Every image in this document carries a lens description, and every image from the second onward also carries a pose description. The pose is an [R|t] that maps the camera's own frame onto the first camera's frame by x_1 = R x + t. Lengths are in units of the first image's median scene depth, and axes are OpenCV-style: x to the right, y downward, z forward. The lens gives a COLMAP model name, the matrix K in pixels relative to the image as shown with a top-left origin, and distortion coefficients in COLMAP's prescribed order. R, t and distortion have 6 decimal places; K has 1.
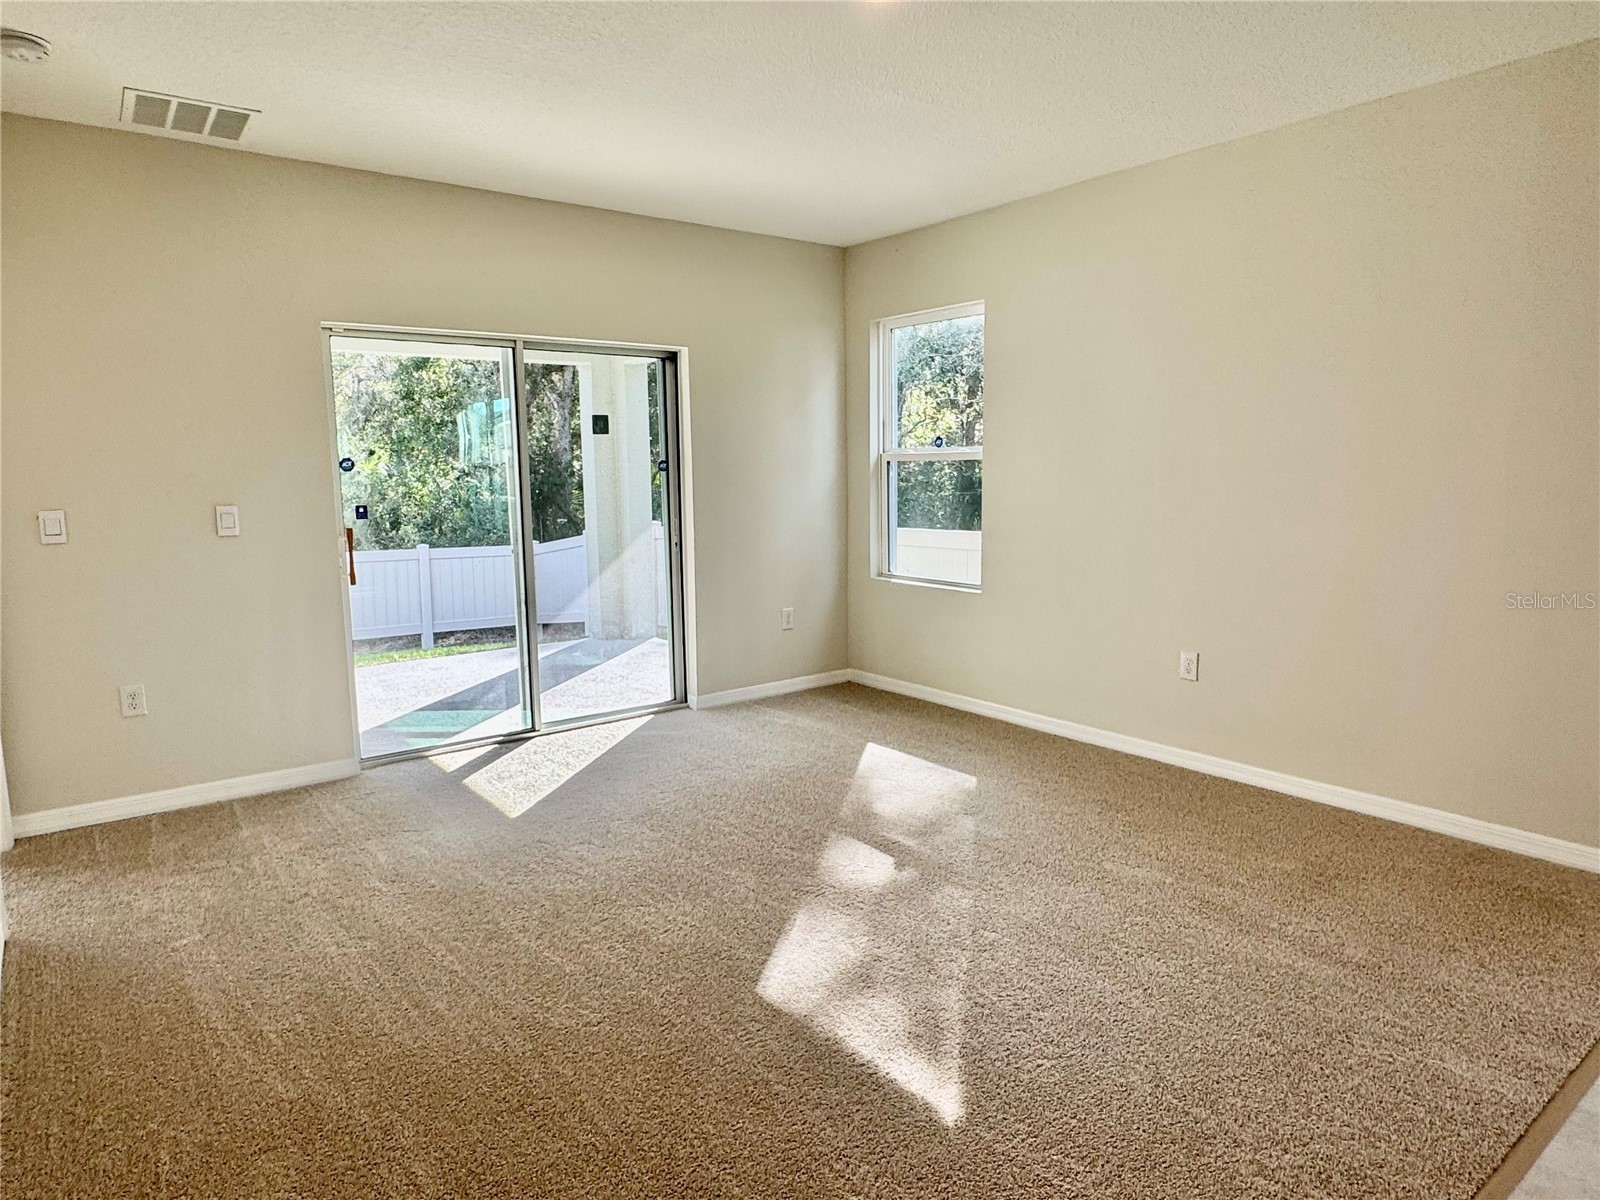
lens RADIAL K [[976.7, 0, 784.7], [0, 976.7, 585.1], [0, 0, 1]] dist [-0.002141, 0.001478]
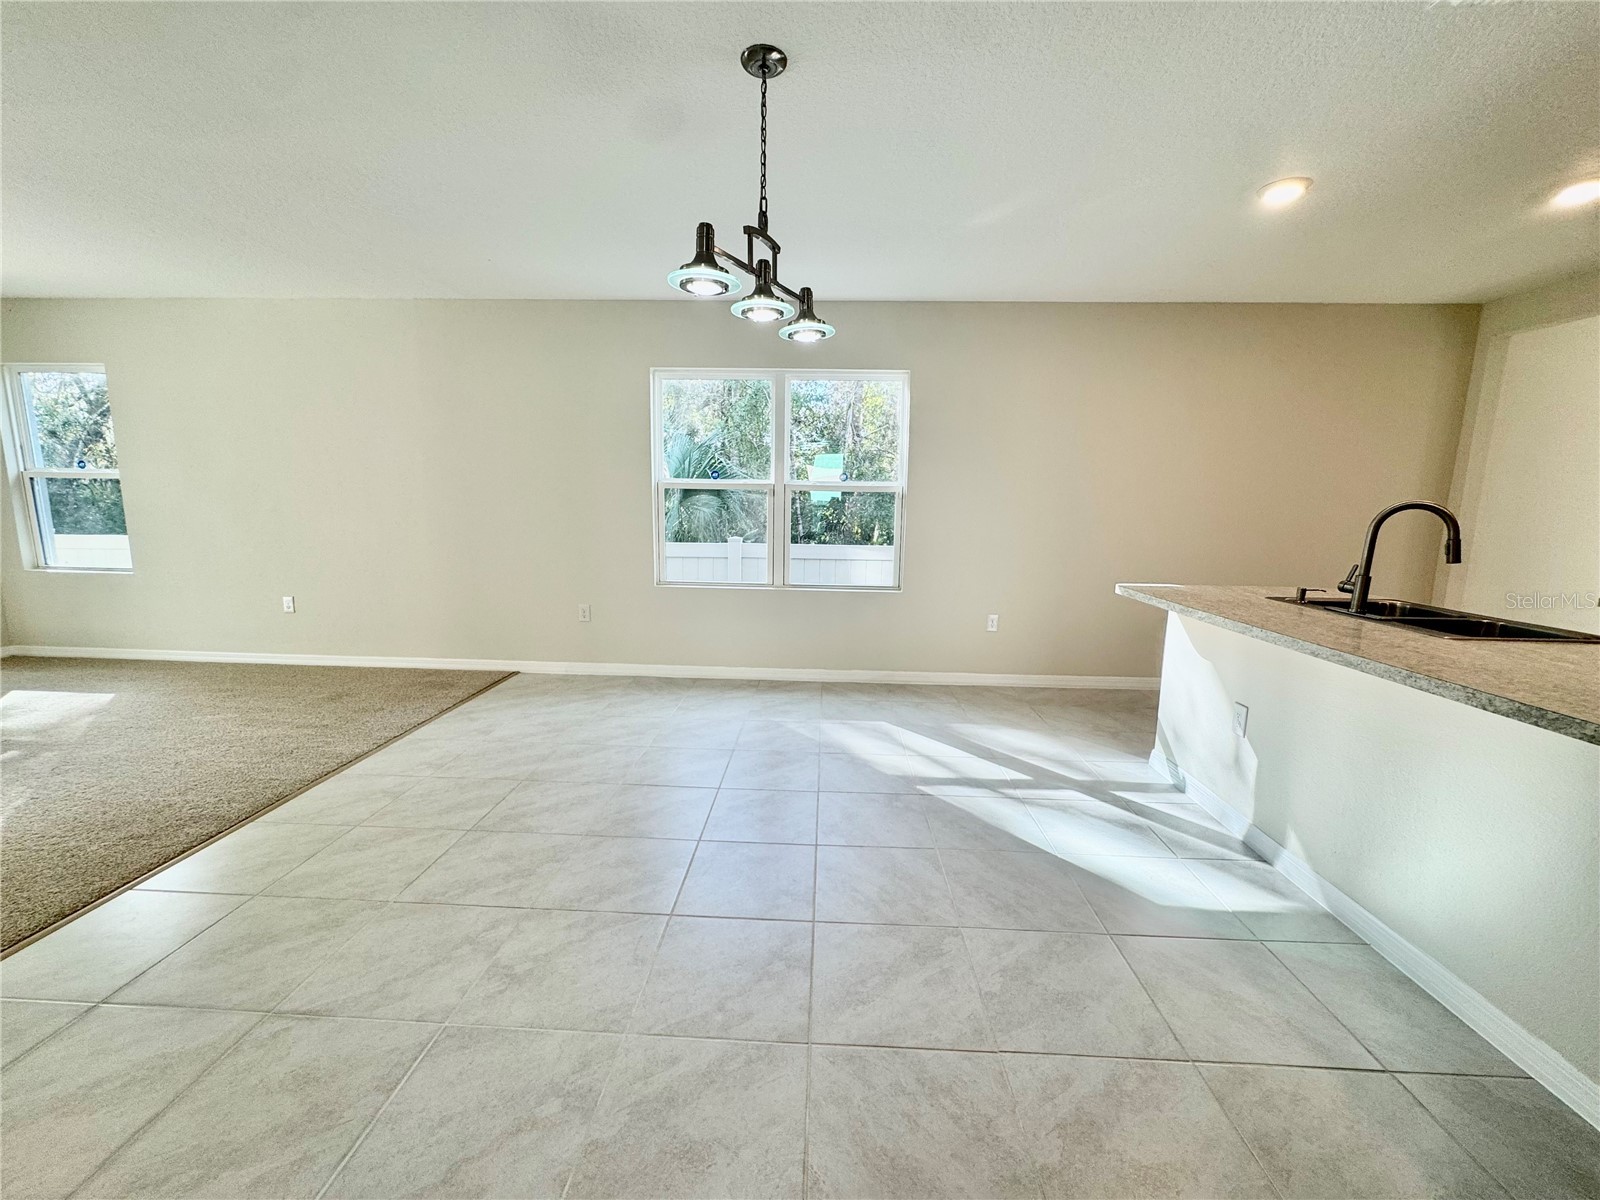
lens RADIAL K [[639.3, 0, 787.2], [0, 639.3, 601.4], [0, 0, 1]] dist [0.004476, -0.000661]
pose [[0.650397, -0.092863, 0.753897, 0.106074], [0.068690, 0.995623, 0.063378, 0.050834], [-0.756482, 0.010564, 0.653929, -0.305804]]
